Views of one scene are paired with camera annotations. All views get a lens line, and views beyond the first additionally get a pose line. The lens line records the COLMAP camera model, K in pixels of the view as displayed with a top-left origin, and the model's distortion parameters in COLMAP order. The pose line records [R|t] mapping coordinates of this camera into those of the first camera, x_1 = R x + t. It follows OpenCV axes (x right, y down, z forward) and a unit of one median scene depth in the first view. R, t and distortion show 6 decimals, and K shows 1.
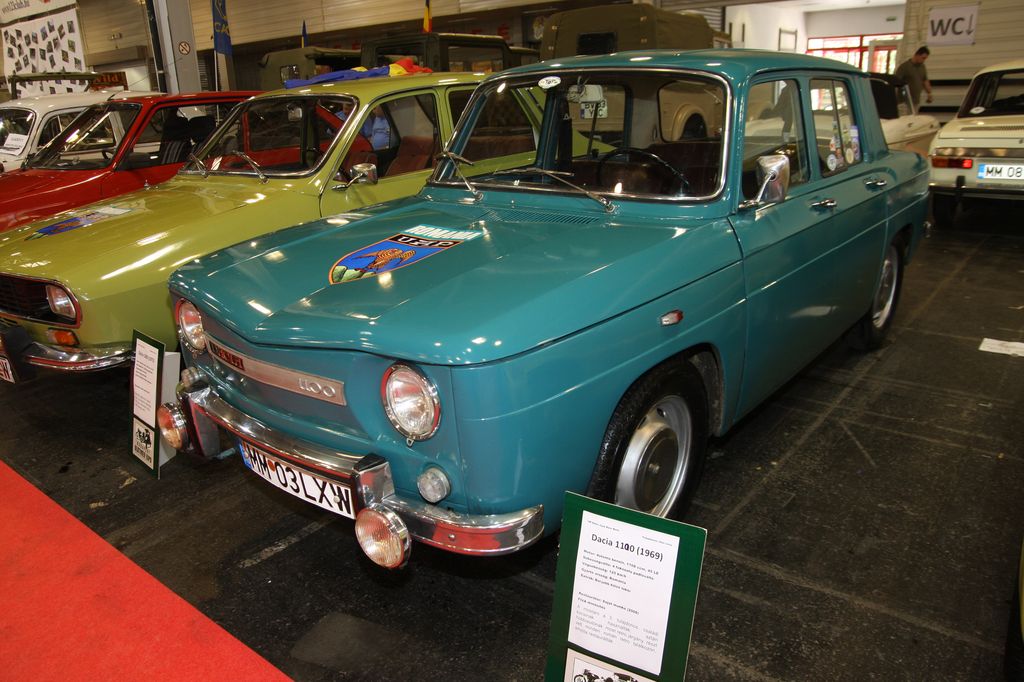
lens RADIAL K [[775.7, 0, 504.1], [0, 775.7, 345.9], [0, 0, 1]] dist [-0.137150, 0.096857]
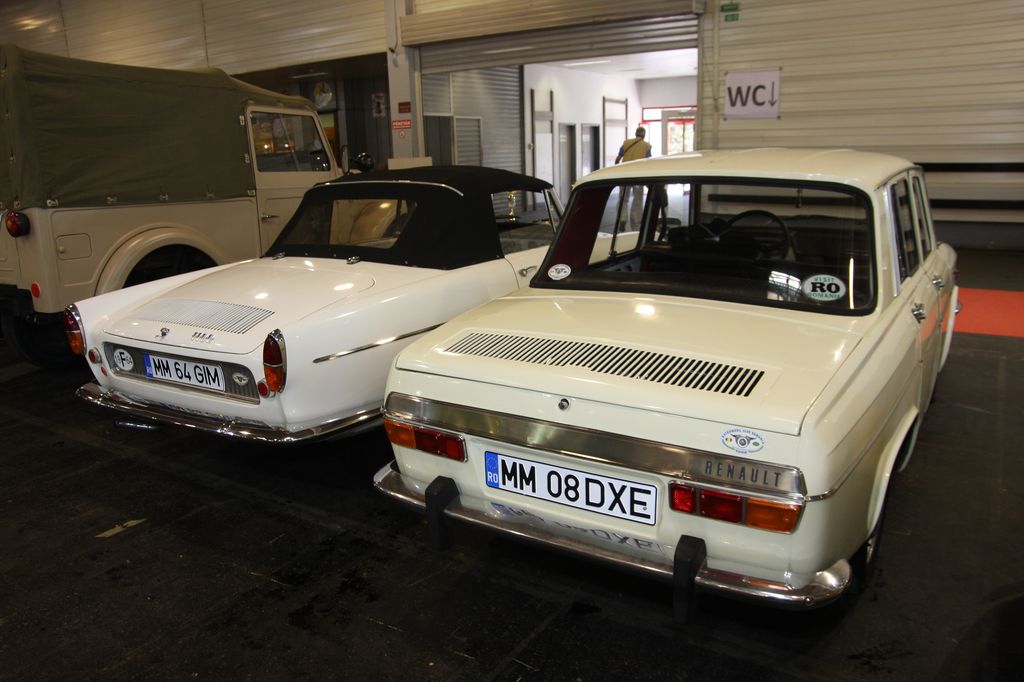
lens RADIAL K [[775.7, 0, 518.9], [0, 775.7, 338.2], [0, 0, 1]] dist [-0.137150, 0.096857]
pose [[0.992683, -0.011922, 0.120159, 0.260591], [0.022673, 0.995817, -0.088508, -0.112812], [-0.118601, 0.090584, 0.988801, 0.264857]]
